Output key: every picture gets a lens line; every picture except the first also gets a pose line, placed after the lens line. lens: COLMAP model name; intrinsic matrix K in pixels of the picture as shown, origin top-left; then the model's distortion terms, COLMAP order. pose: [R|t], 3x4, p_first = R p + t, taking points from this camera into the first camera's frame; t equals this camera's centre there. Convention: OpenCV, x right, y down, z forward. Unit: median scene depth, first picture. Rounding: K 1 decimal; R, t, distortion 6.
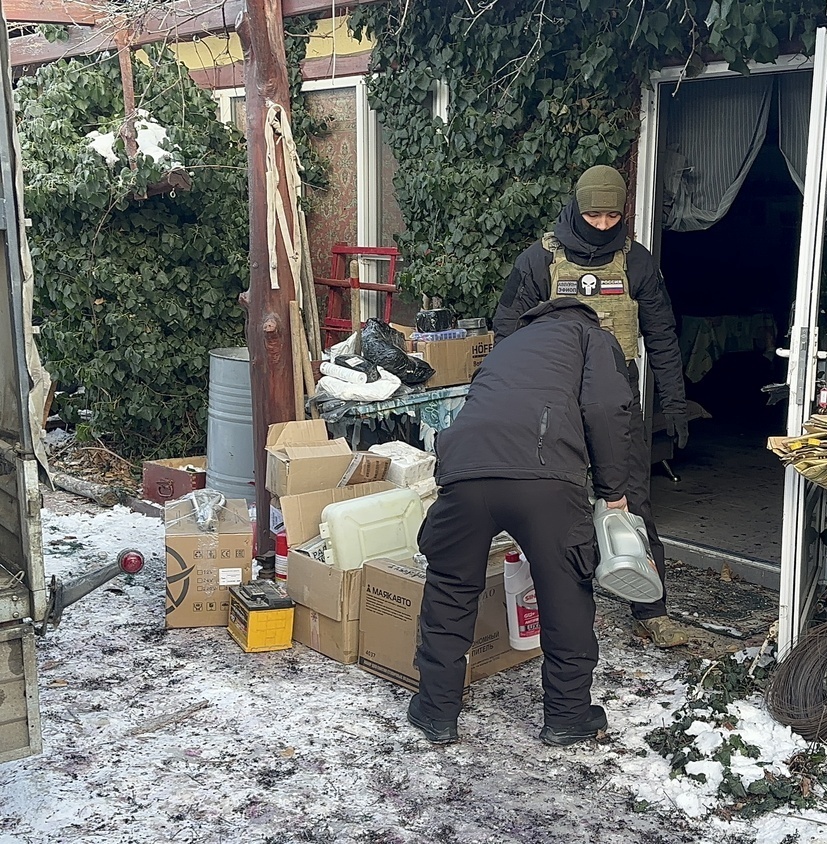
lens RADIAL K [[1224.0, 0, 433.1], [0, 1224.0, 428.0], [0, 0, 1]] dist [0.204263, -0.452439]
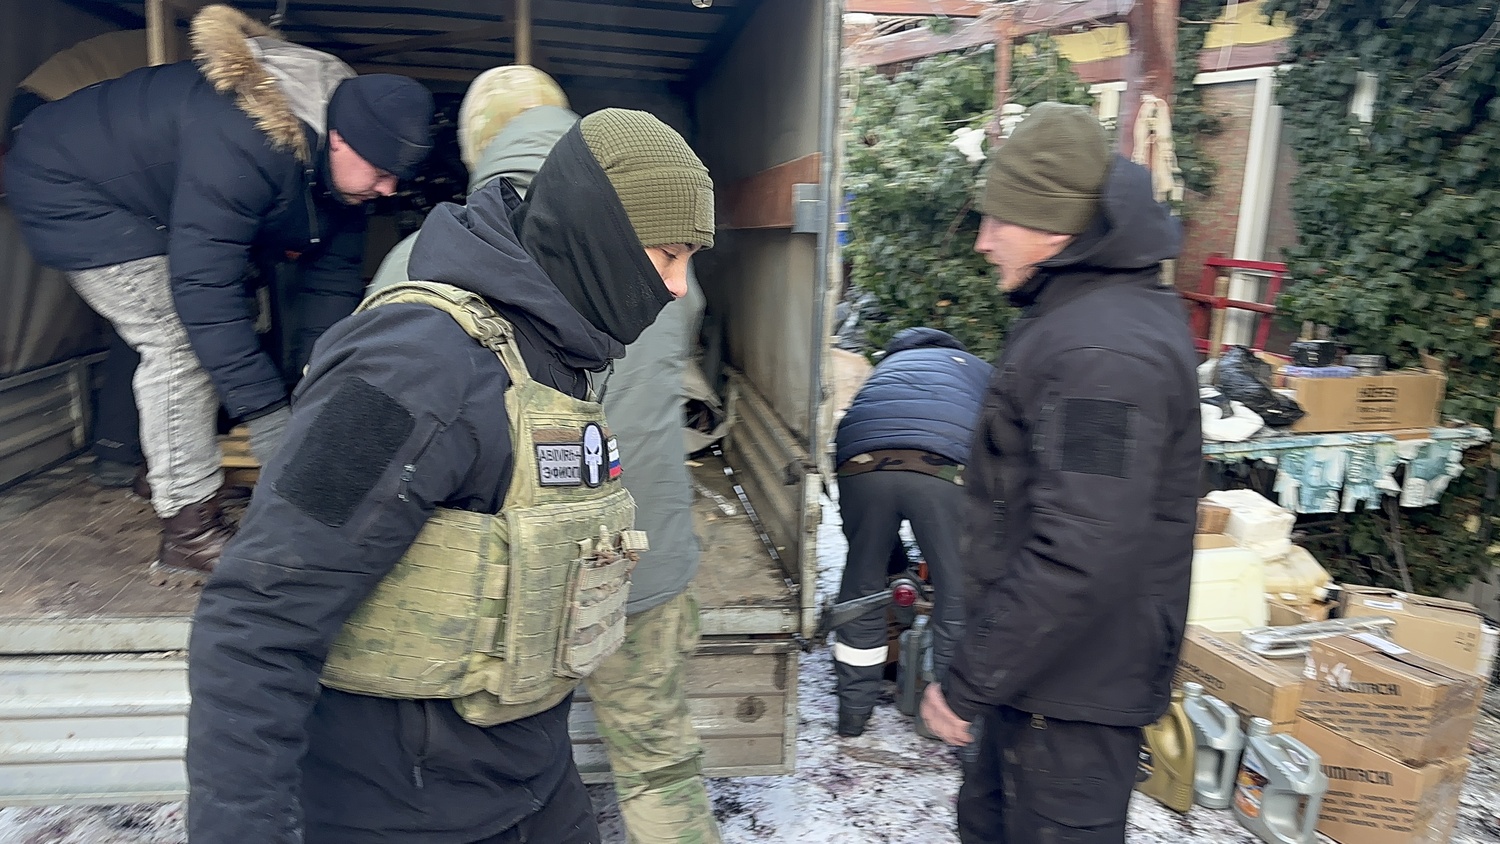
lens RADIAL K [[1218.7, 0, 782.8], [0, 1218.7, 457.3], [0, 0, 1]] dist [0.195399, -0.351957]
pose [[0.912967, 0.127449, -0.387618, 0.008111], [-0.117753, 0.991844, 0.048772, -0.014354], [0.390673, 0.001116, 0.920529, 0.059036]]
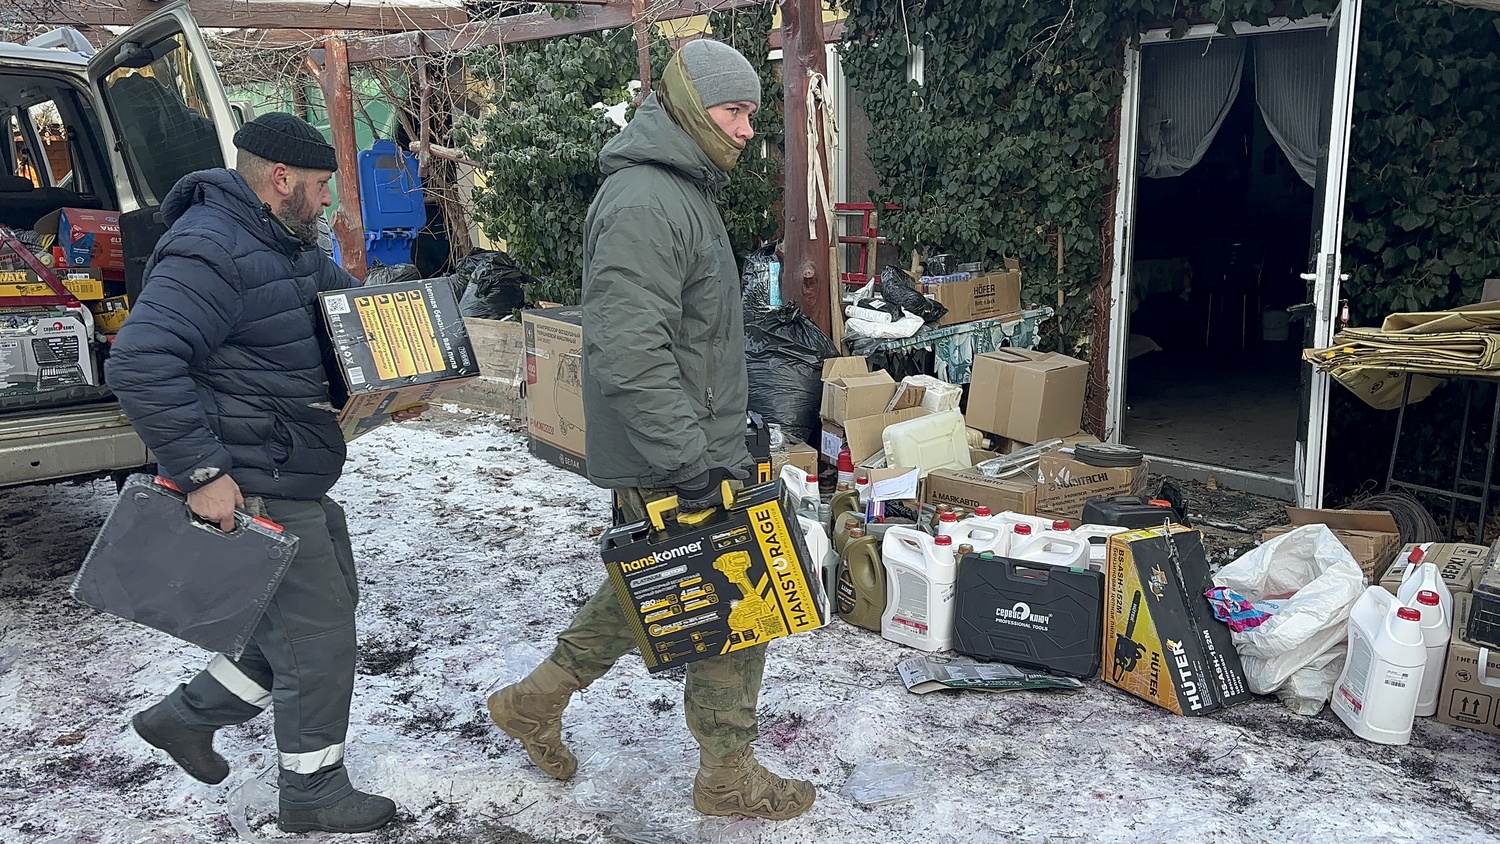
lens RADIAL K [[1226.9, 0, 781.6], [0, 1226.9, 424.0], [0, 0, 1]] dist [0.204947, -0.399566]
pose [[0.999164, -0.029830, 0.027968, -0.166383], [0.029130, 0.999261, 0.025091, 0.022229], [-0.028696, -0.024255, 0.999294, -0.109215]]
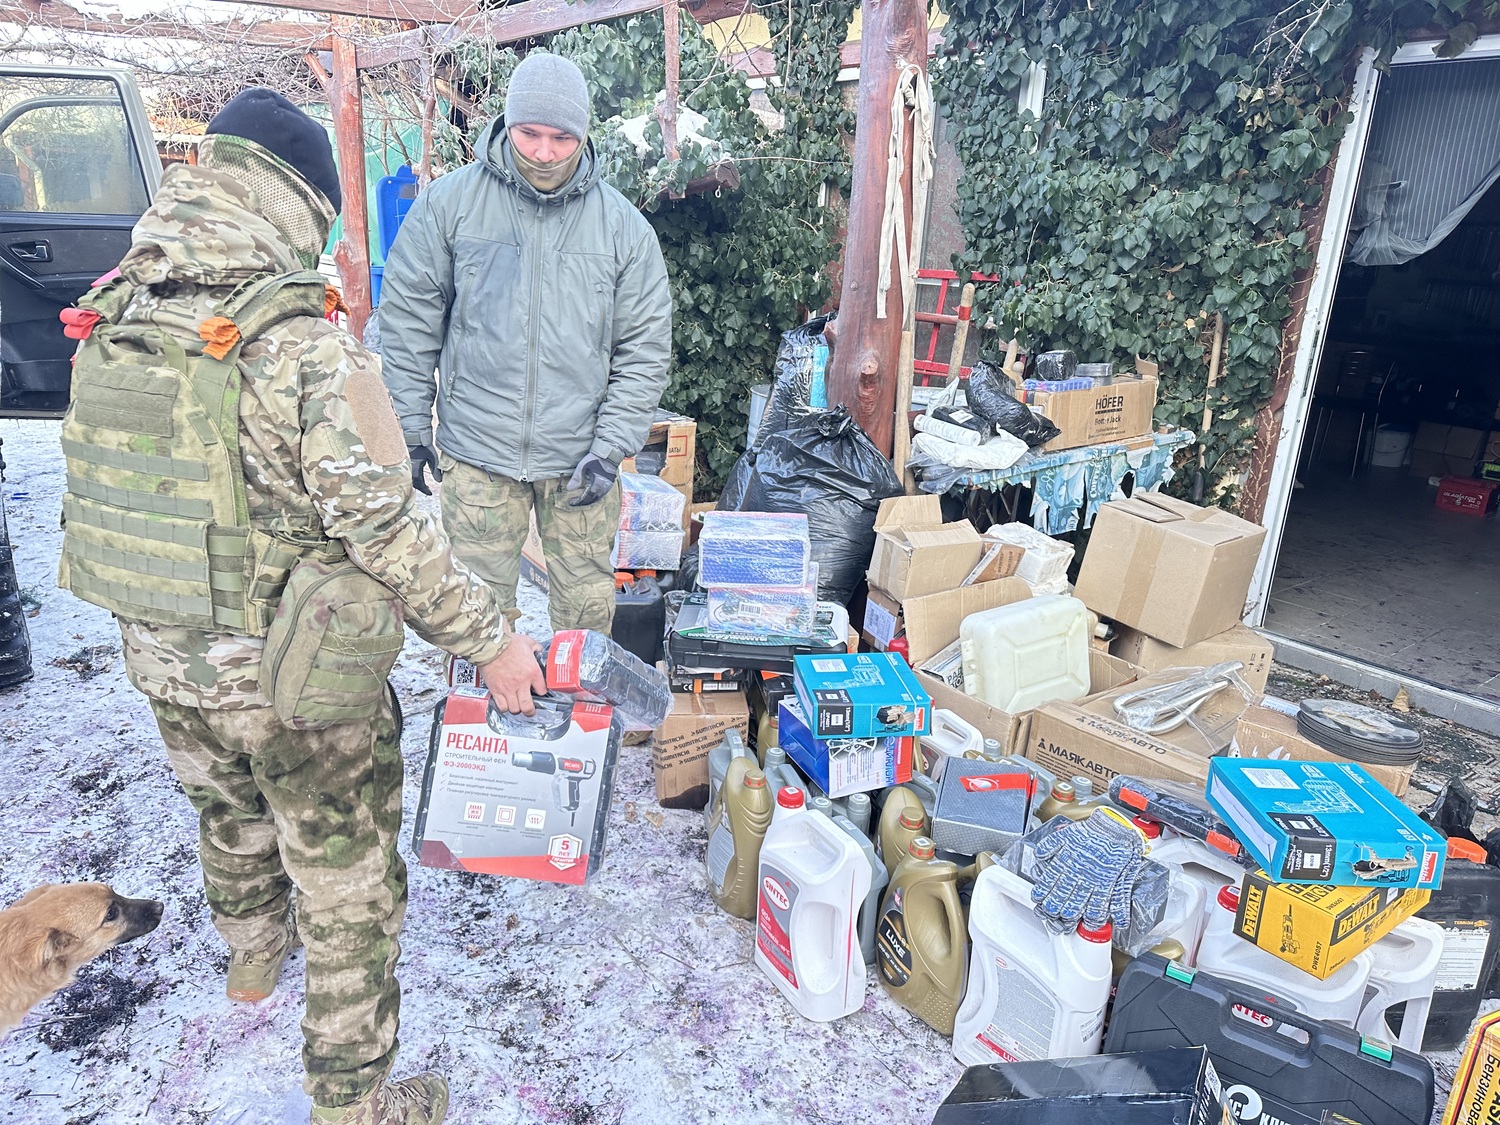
lens RADIAL K [[1062.5, 0, 739.0], [0, 1062.5, 562.7], [0, 0, 1]] dist [0.051335, -0.072982]
pose [[0.997623, 0.055896, -0.040296, -0.156067], [-0.050651, 0.991343, 0.121136, -0.031625], [0.046718, -0.118807, 0.991818, 0.269549]]
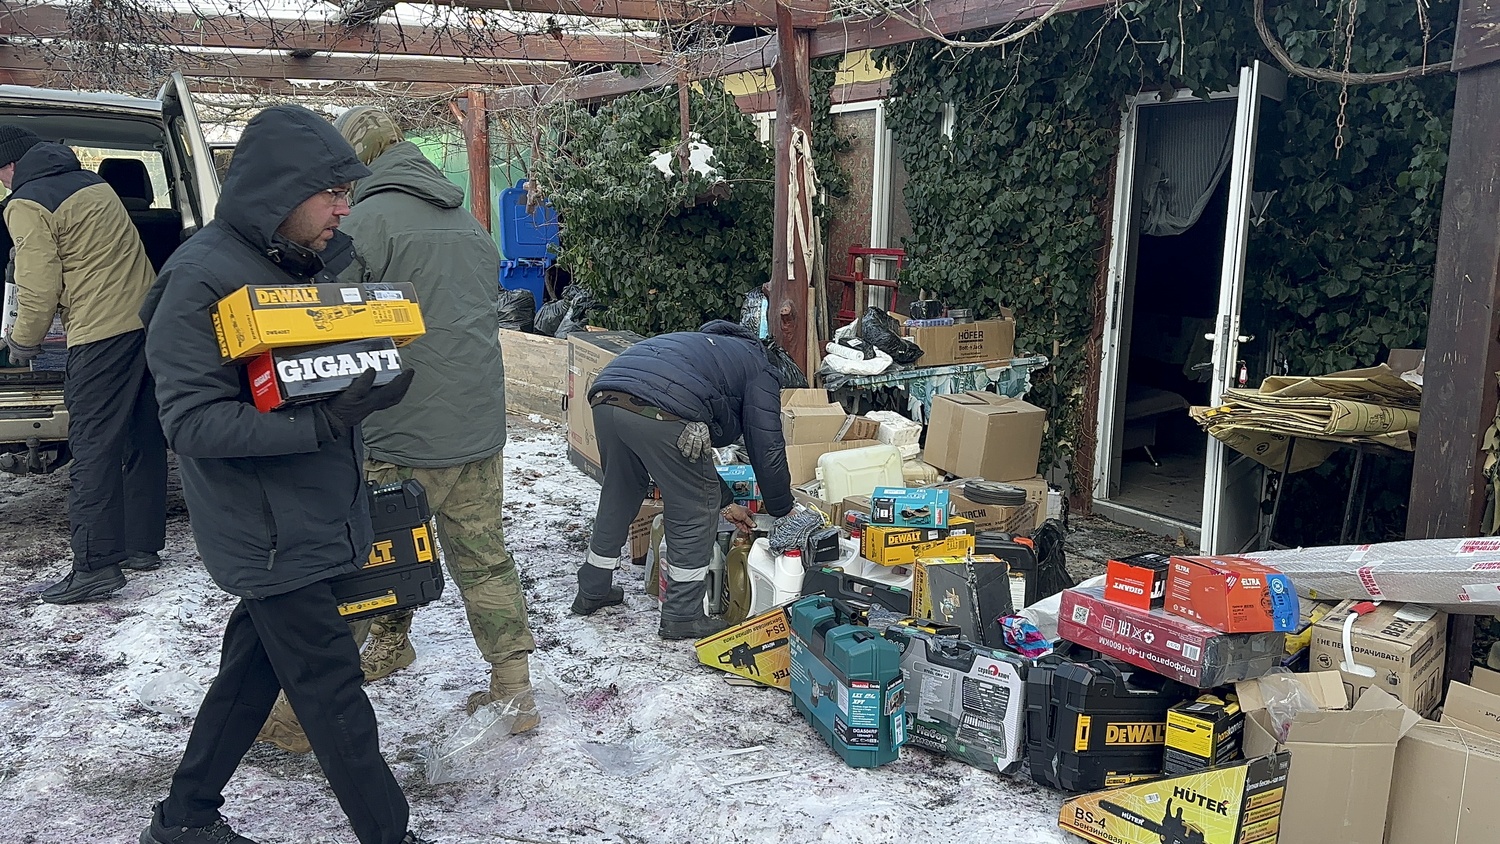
lens RADIAL K [[1223.1, 0, 721.5], [0, 1223.1, 421.1], [0, 0, 1]] dist [0.207431, -0.428460]
pose [[0.979343, 0.042139, -0.197768, 0.043603], [-0.044363, 0.998992, -0.006830, 0.032973], [0.197281, 0.015462, 0.980225, -0.177297]]
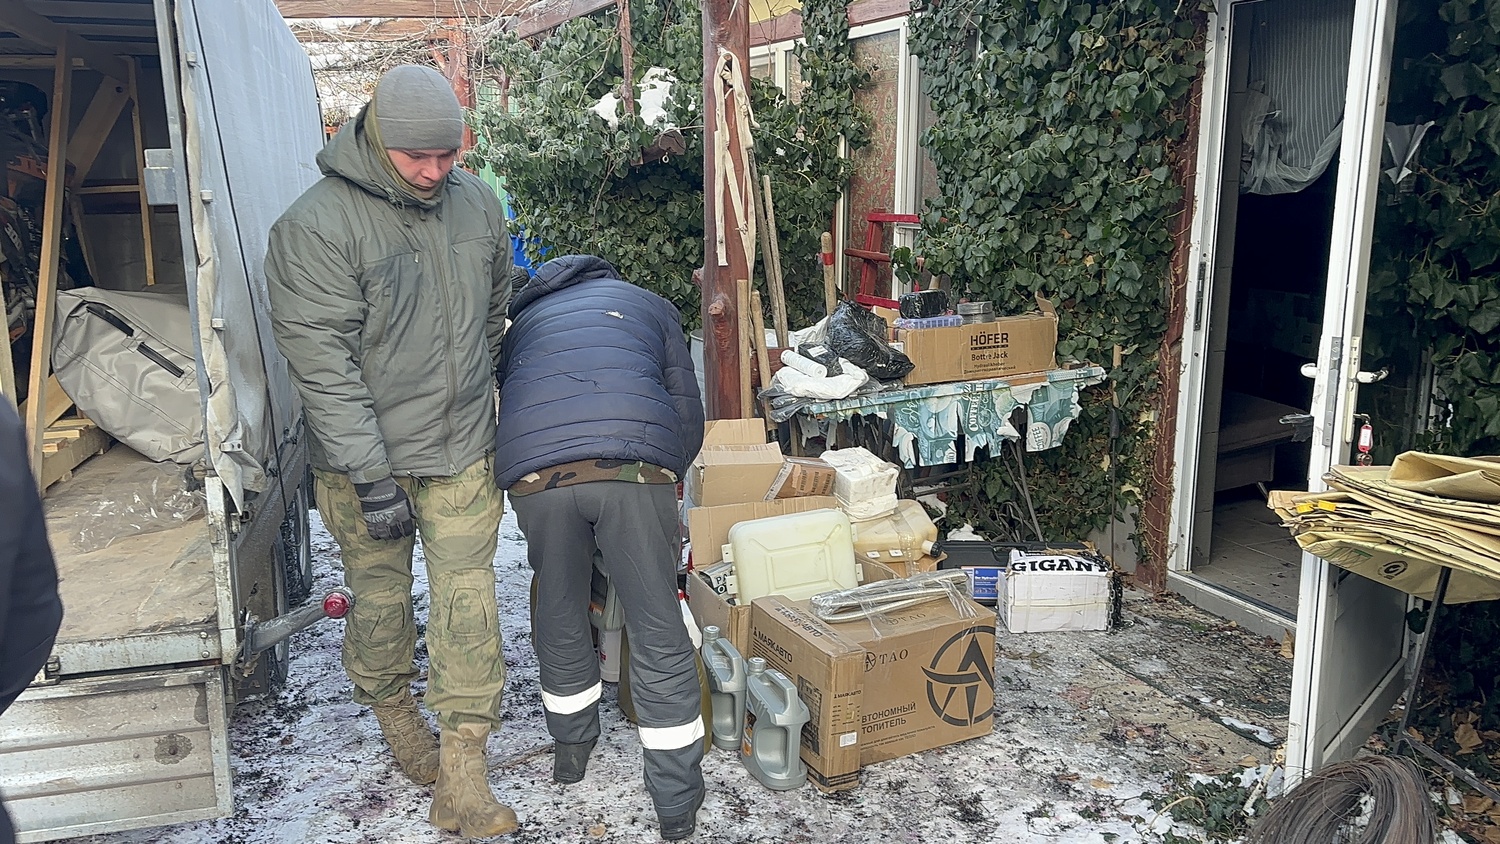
lens RADIAL K [[1223.0, 0, 716.0], [0, 1223.0, 416.5], [0, 0, 1]] dist [0.203462, -0.436771]
pose [[0.946332, 0.053633, -0.318715, 0.128866], [-0.046815, 0.998482, 0.029019, -0.026796], [0.319787, -0.012541, 0.947406, 0.147501]]
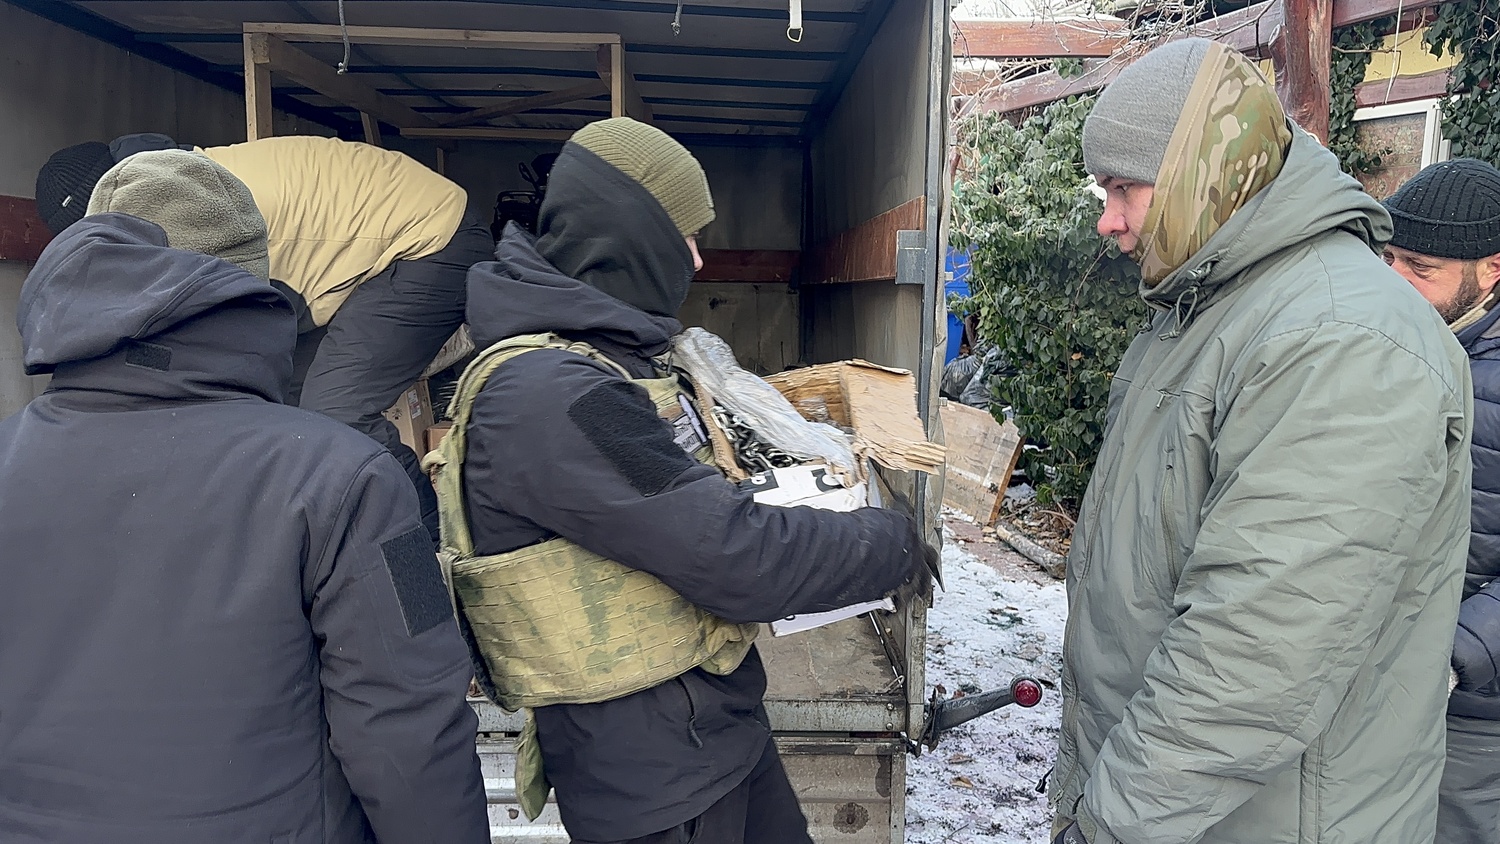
lens RADIAL K [[1232.1, 0, 779.1], [0, 1232.1, 445.6], [0, 0, 1]] dist [0.145471, -0.201485]
pose [[0.864960, 0.104973, -0.490739, -0.000067], [-0.115778, 0.993240, 0.008395, -0.020244], [0.488302, 0.049555, 0.871266, 0.100855]]
